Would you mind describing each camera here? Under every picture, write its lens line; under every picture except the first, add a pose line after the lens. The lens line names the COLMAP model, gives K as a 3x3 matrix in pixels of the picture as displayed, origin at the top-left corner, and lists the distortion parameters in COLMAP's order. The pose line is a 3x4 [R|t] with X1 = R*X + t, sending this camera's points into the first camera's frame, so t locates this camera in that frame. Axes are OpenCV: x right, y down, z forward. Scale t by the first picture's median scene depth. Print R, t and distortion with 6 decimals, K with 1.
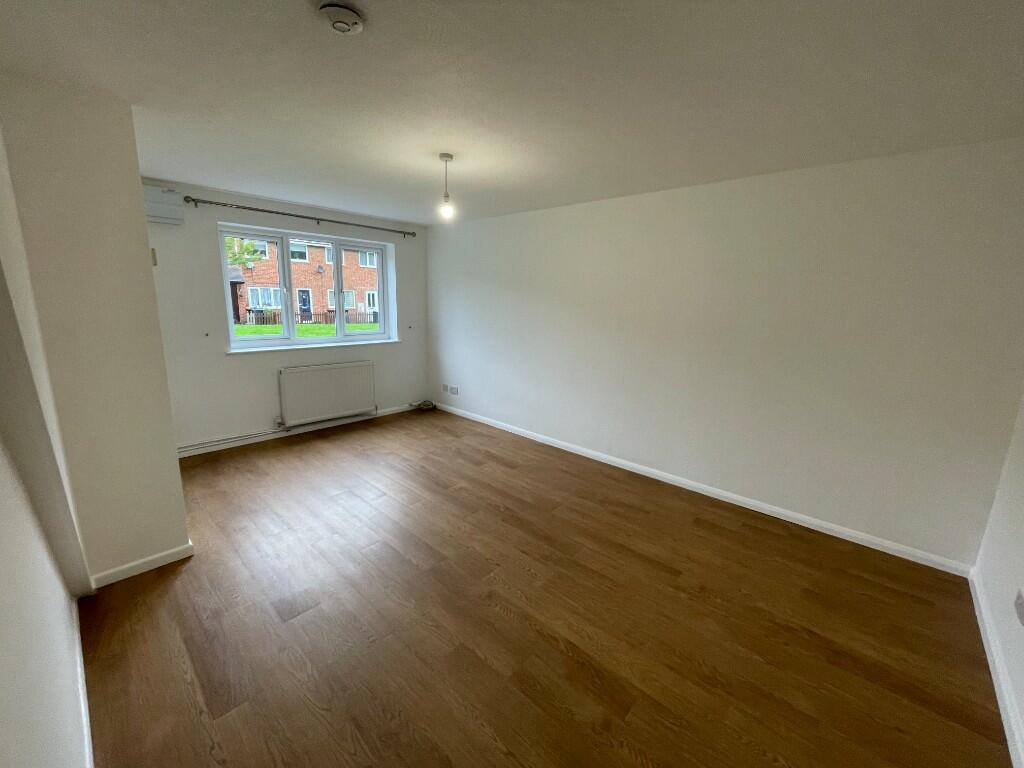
lens RADIAL K [[414.8, 0, 512.3], [0, 414.8, 382.8], [0, 0, 1]] dist [-0.002245, -0.000117]
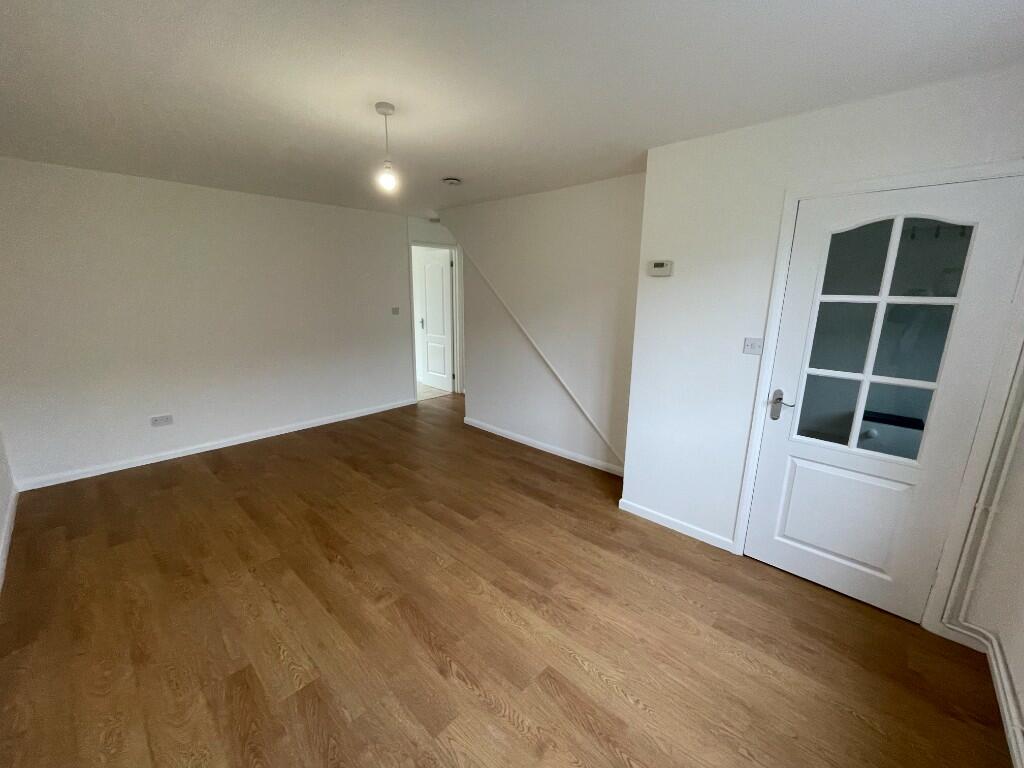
lens RADIAL K [[414.8, 0, 510.8], [0, 414.8, 385.5], [0, 0, 1]] dist [-0.002245, -0.000117]
pose [[-0.999187, -0.040304, -0.000850, -0.314814], [-0.037058, 0.910000, 0.412948, -0.312635], [-0.015870, 0.412644, -0.910754, 1.459214]]
